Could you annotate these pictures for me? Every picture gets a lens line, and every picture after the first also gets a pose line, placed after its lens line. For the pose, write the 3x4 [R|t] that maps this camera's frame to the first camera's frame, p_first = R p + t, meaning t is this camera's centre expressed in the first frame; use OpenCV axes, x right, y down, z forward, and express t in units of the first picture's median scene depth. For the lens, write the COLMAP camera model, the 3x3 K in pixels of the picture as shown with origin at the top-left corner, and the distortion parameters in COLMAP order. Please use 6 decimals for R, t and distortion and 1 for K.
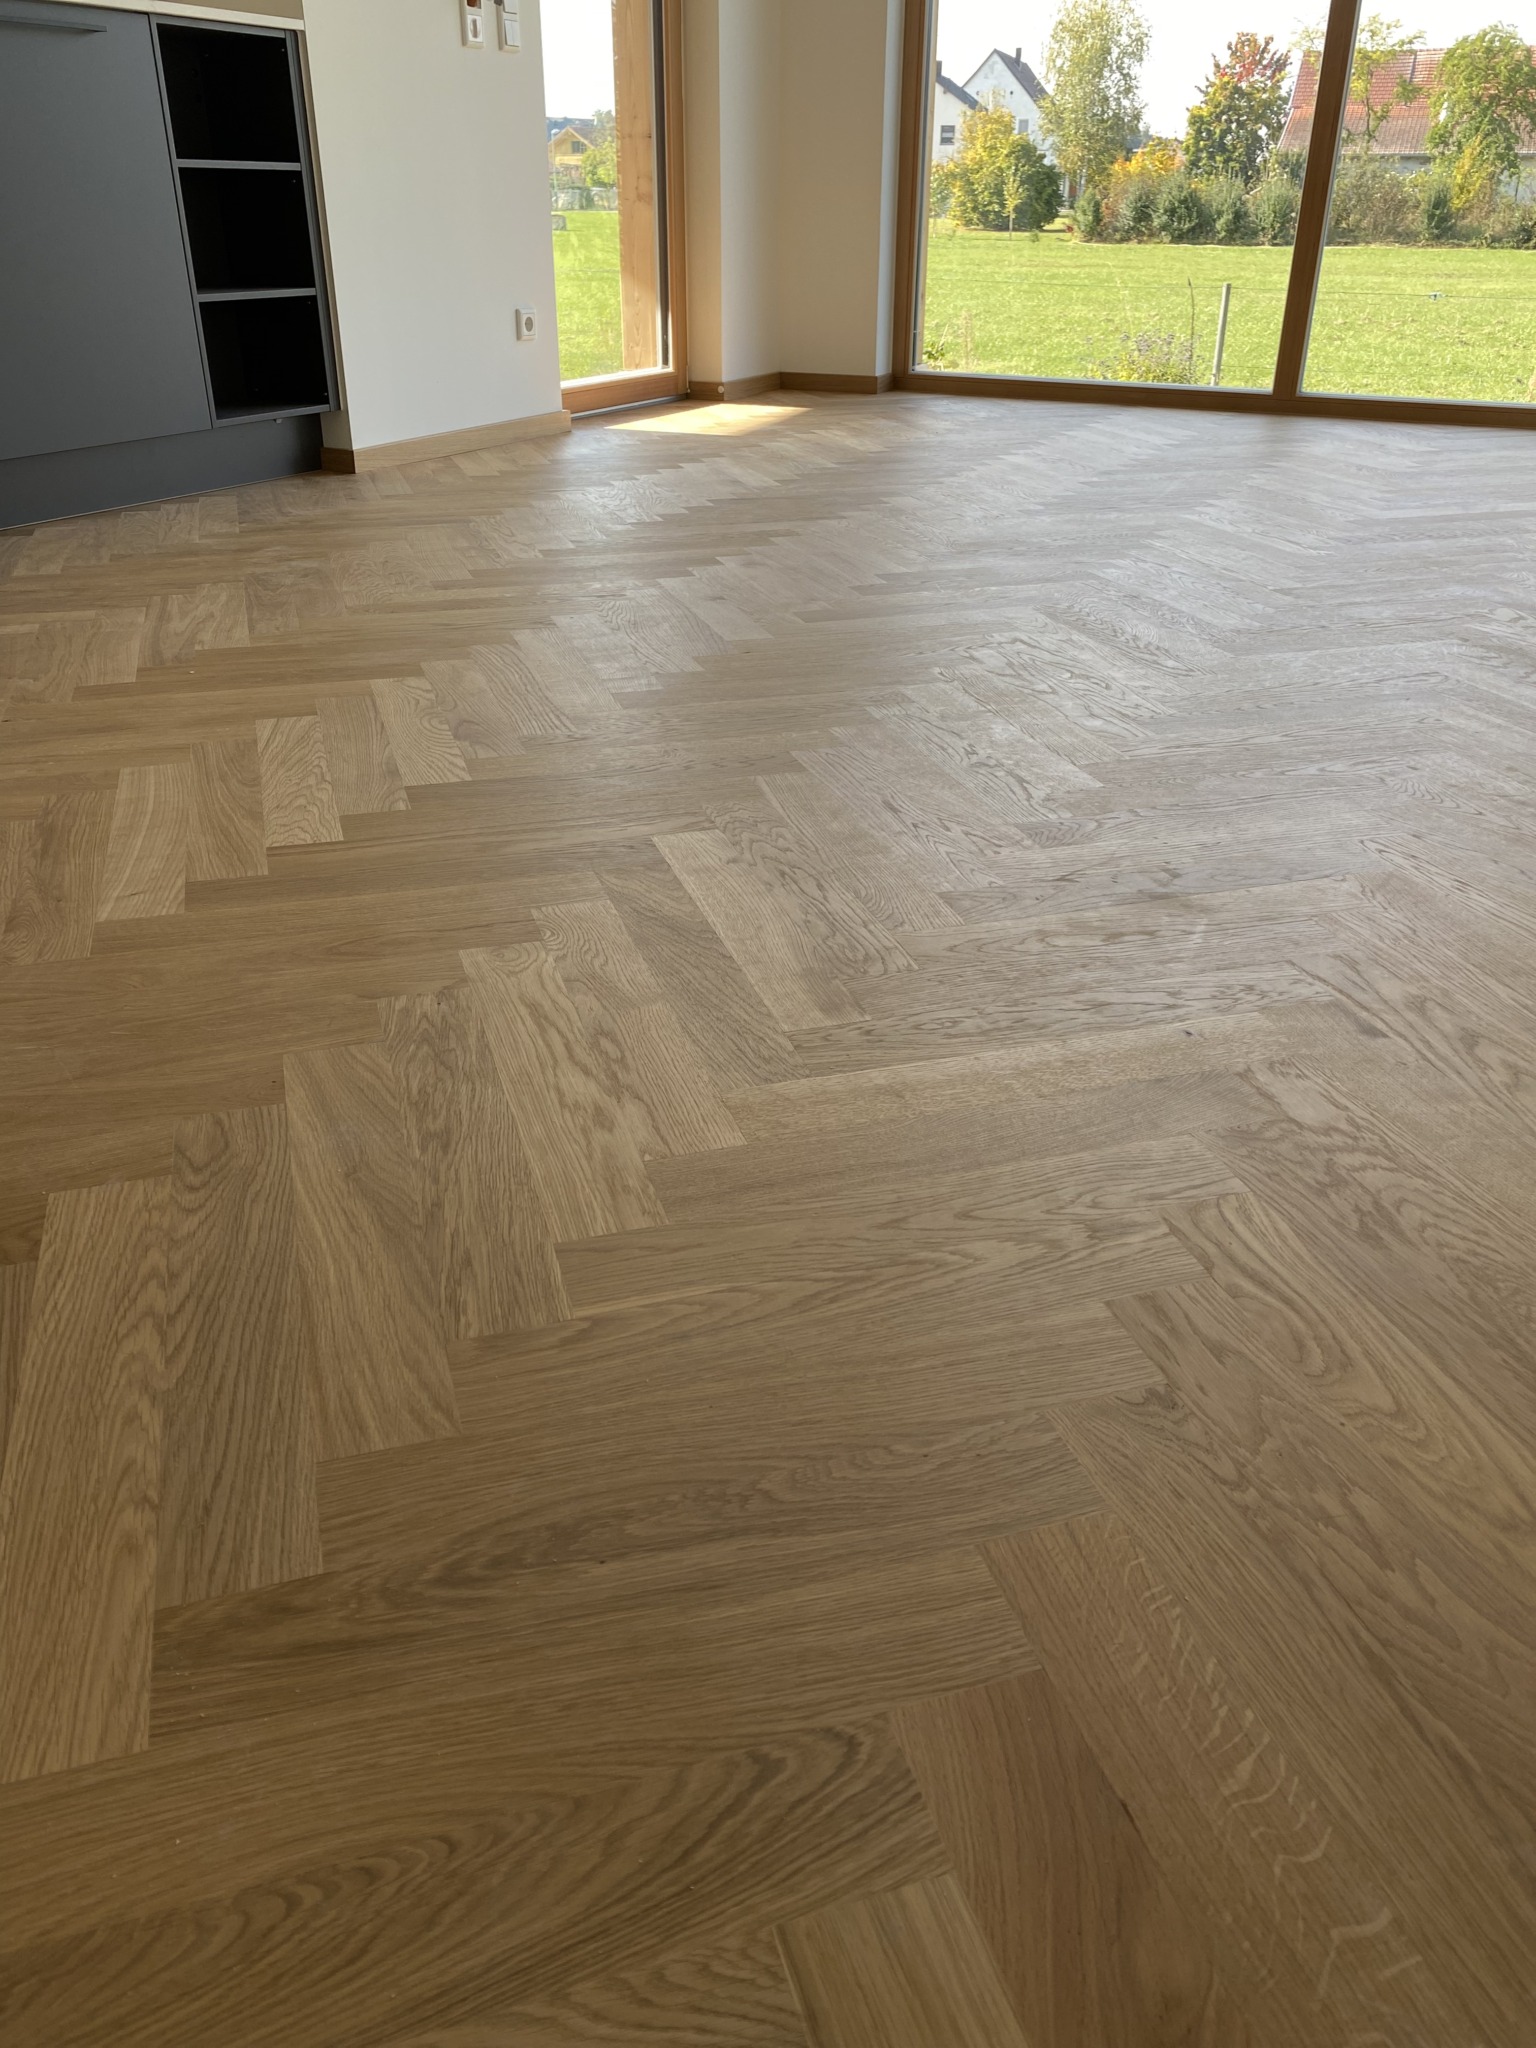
lens RADIAL K [[1548.7, 0, 759.8], [0, 1548.7, 1022.3], [0, 0, 1]] dist [0.026654, -0.026834]
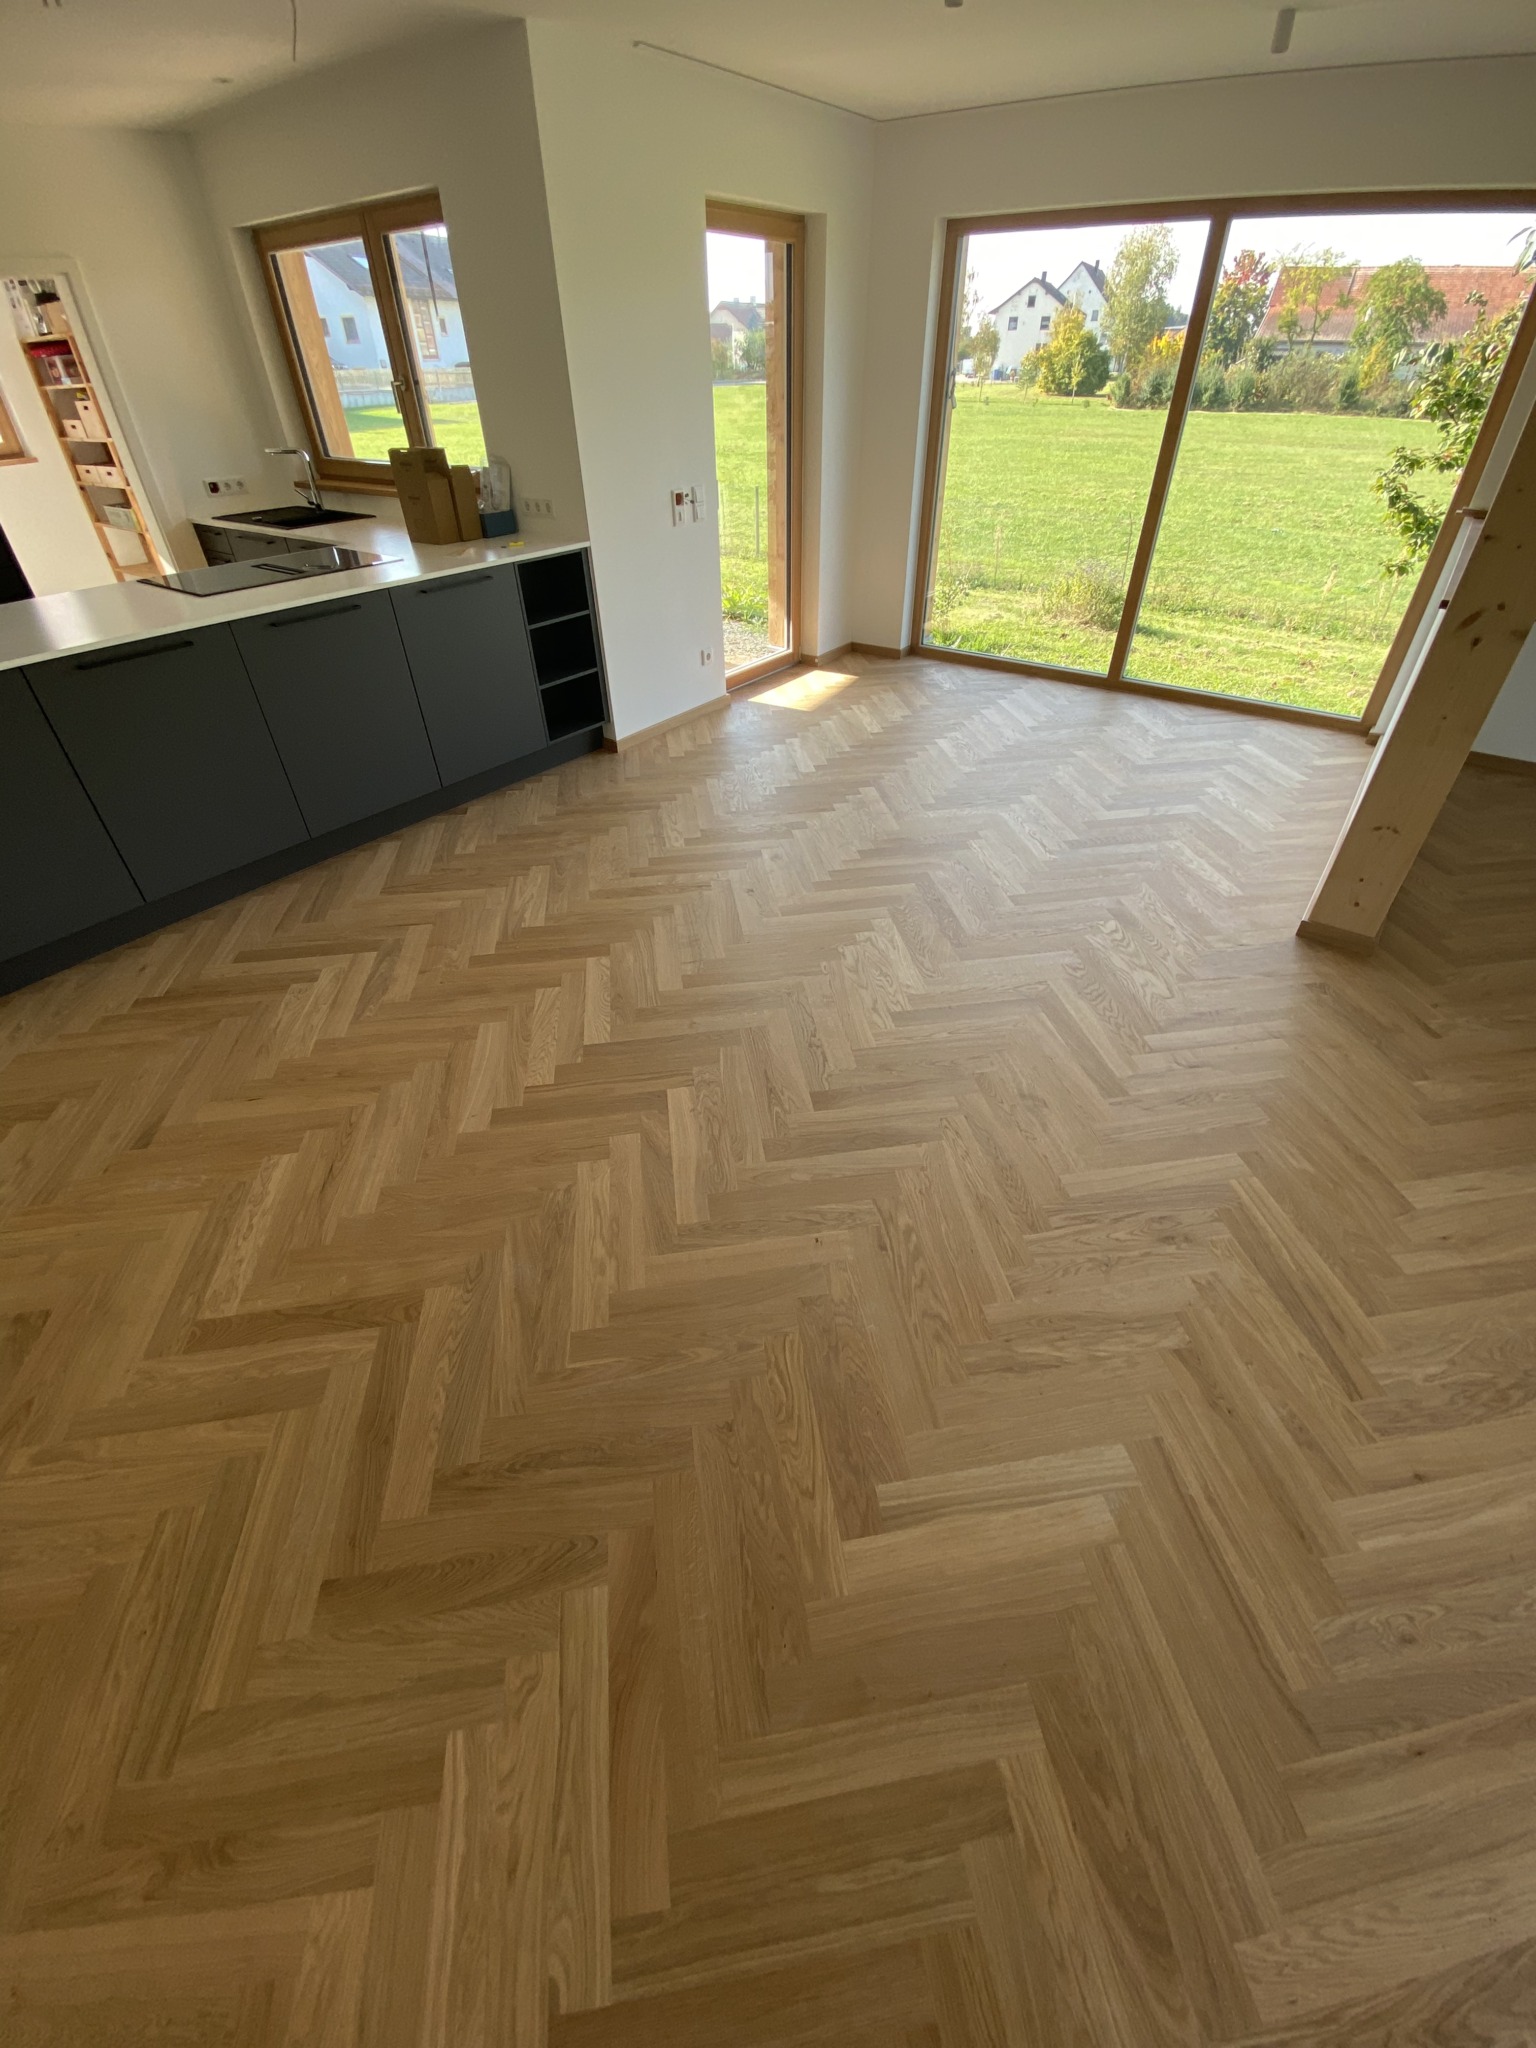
lens RADIAL K [[820.9, 0, 771.4], [0, 820.9, 1026.4], [0, 0, 1]] dist [0.017208, -0.018856]
pose [[0.989081, 0.080324, -0.123555, 0.167573], [-0.055033, 0.979068, 0.195953, -0.319649], [0.136709, -0.187014, 0.972798, -0.183970]]
